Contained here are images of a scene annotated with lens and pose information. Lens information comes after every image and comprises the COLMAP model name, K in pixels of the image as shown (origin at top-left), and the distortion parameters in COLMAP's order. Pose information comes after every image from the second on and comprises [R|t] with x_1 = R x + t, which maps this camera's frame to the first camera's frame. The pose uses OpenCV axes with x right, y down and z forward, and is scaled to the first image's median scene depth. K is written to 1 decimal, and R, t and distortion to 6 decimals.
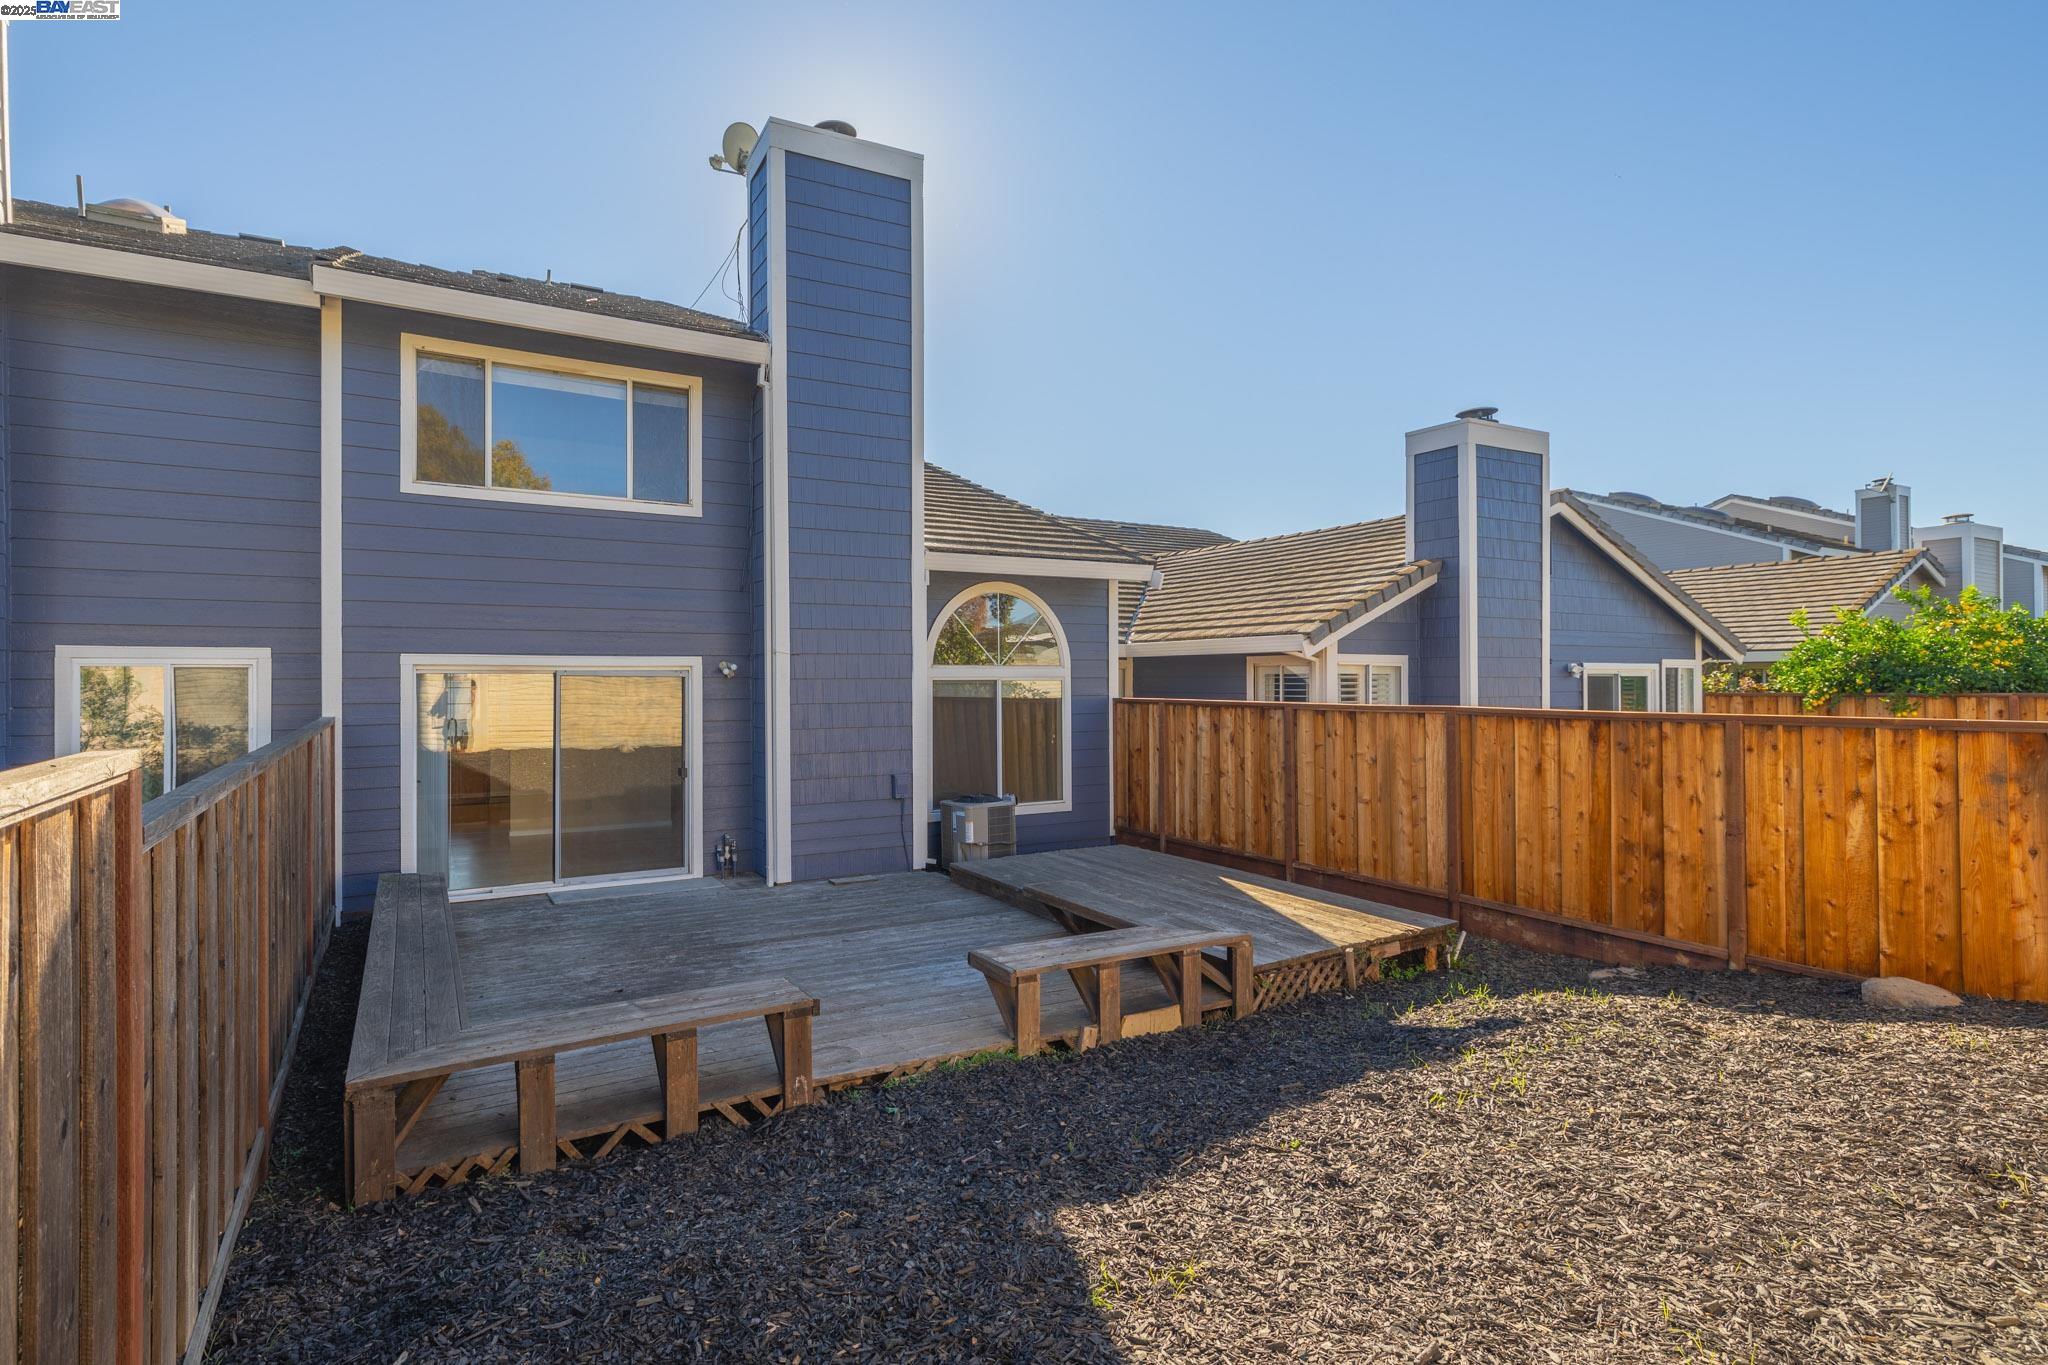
lens RADIAL K [[875.9, 0, 1036.1], [0, 875.9, 680.3], [0, 0, 1]] dist [0.009164, 0.000377]
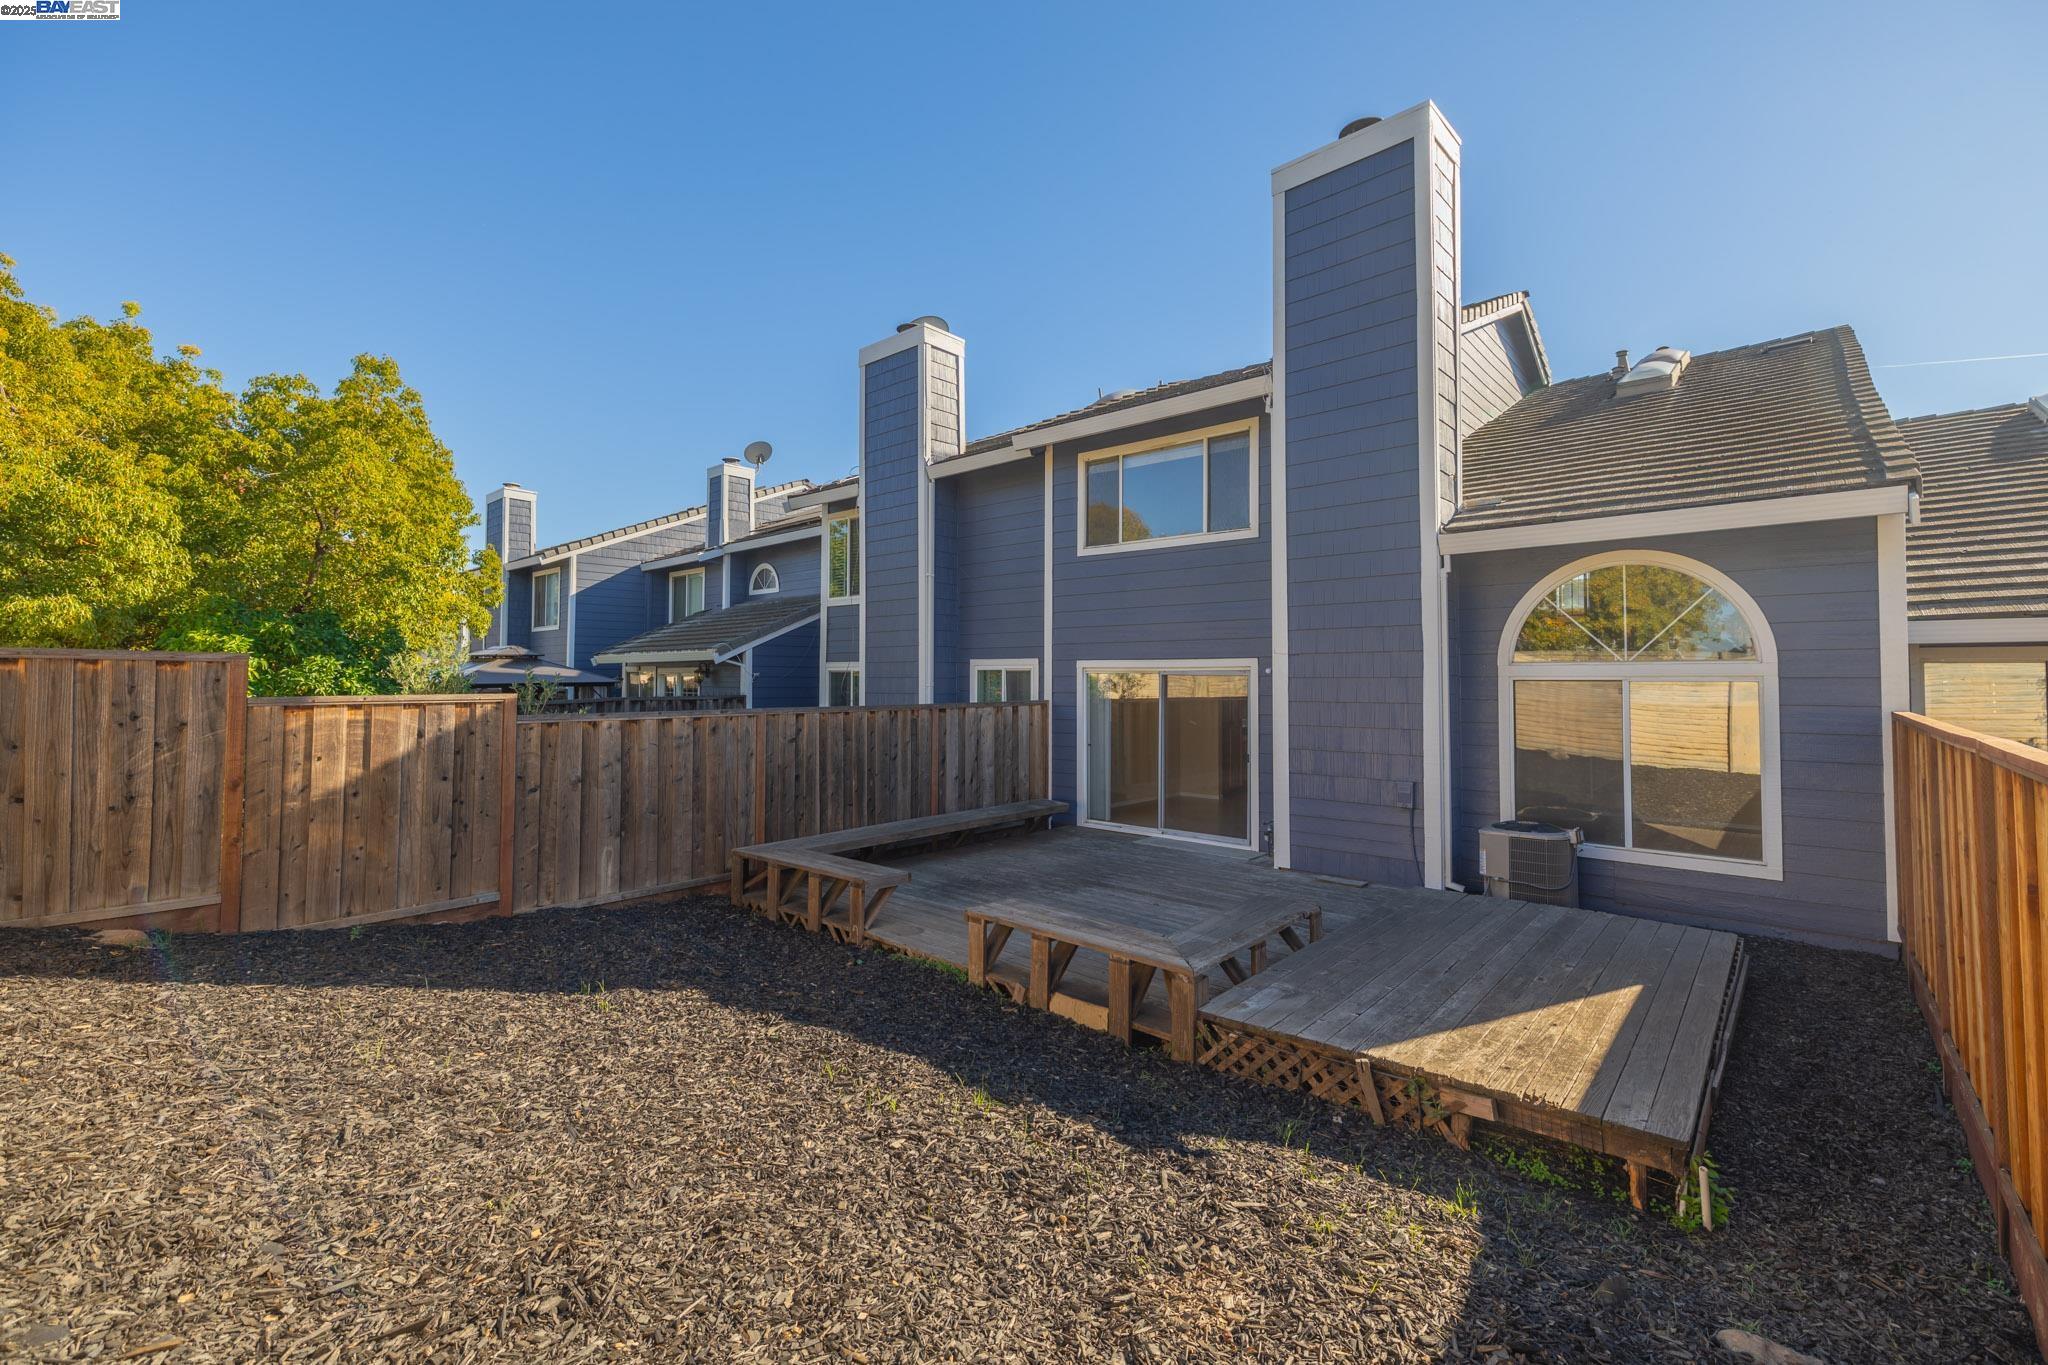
lens RADIAL K [[875.9, 0, 1037.3], [0, 875.9, 663.5], [0, 0, 1]] dist [0.009164, 0.000377]
pose [[0.370653, -0.014573, -0.928657, 0.655496], [-0.006530, 0.999811, -0.018296, 0.003100], [0.928748, 0.012846, 0.370488, 0.351695]]
